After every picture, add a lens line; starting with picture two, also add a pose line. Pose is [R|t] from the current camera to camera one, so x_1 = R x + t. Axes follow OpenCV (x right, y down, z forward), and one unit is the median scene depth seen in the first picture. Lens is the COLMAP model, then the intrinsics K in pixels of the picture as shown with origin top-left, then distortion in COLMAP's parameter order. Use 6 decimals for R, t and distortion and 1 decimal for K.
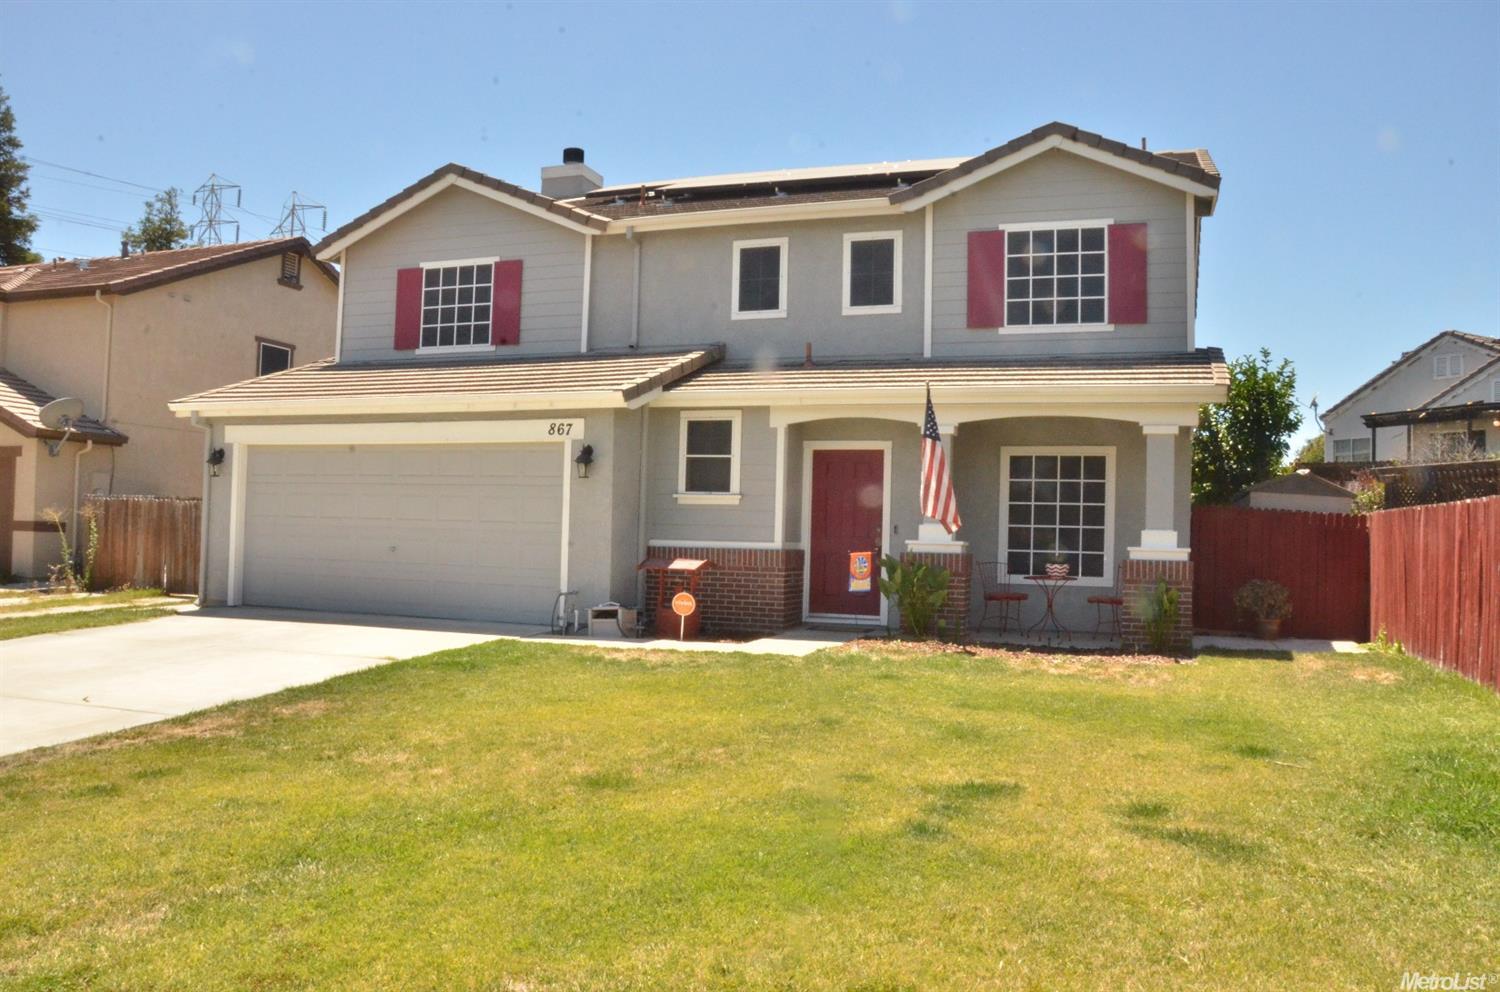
lens RADIAL K [[1179.0, 0, 760.9], [0, 1179.0, 511.7], [0, 0, 1]] dist [-0.137166, 0.086765]
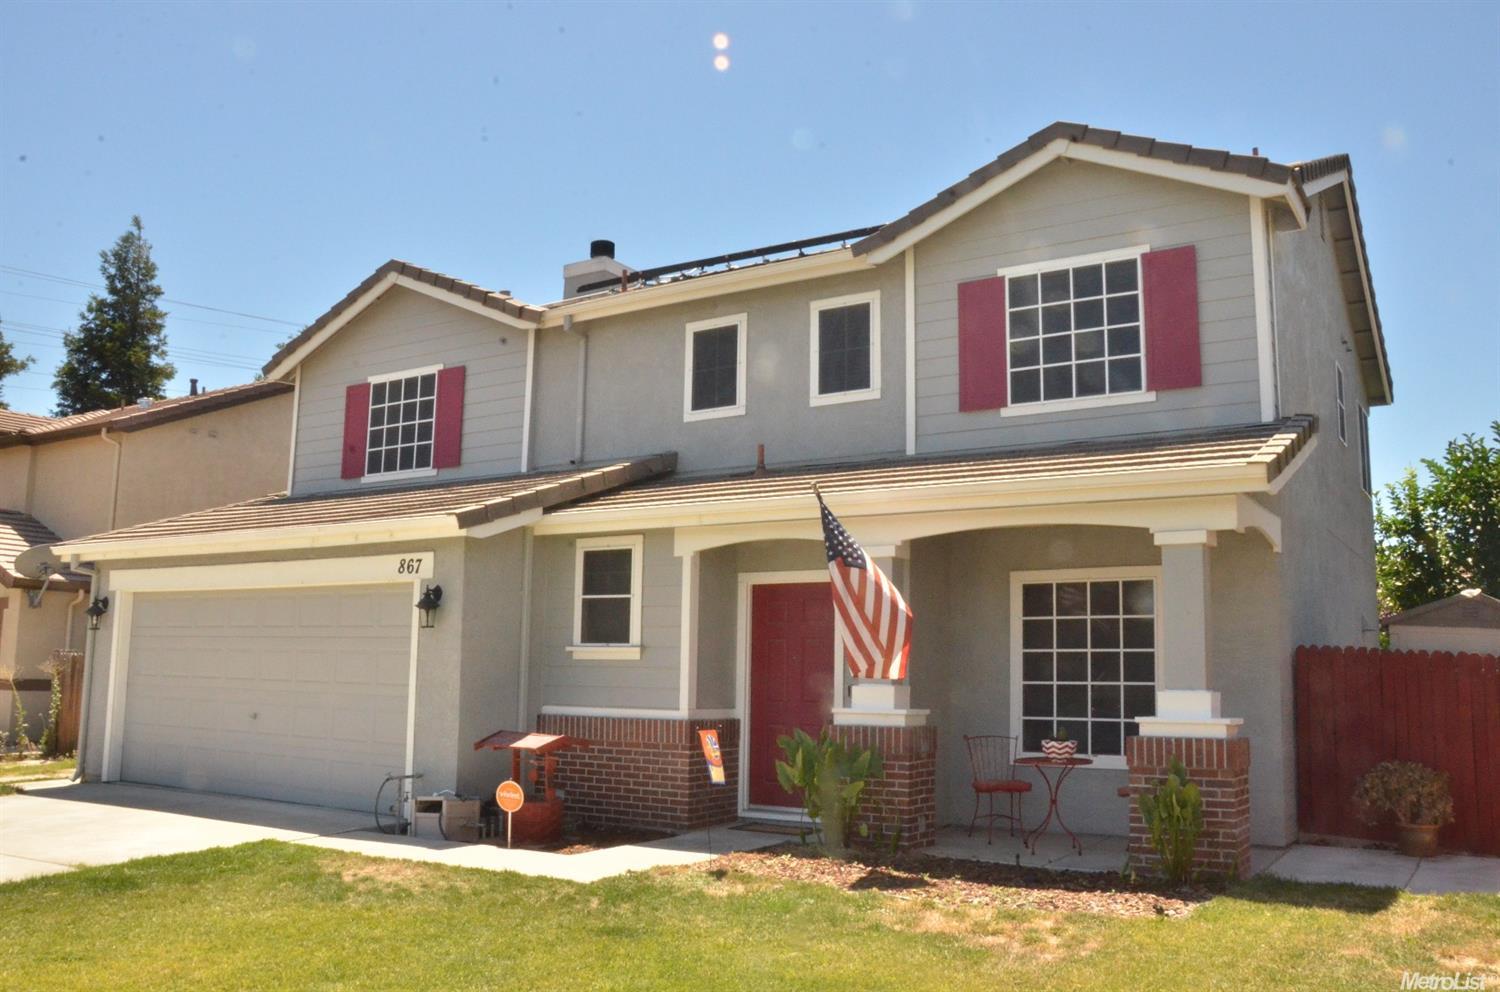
lens RADIAL K [[1272.2, 0, 749.1], [0, 1272.2, 501.0], [0, 0, 1]] dist [-0.091299, 0.027307]
pose [[0.970589, -0.042418, -0.236977, 0.236589], [0.013322, 0.992310, -0.123056, -0.005417], [0.240375, 0.116280, 0.963690, 0.210830]]
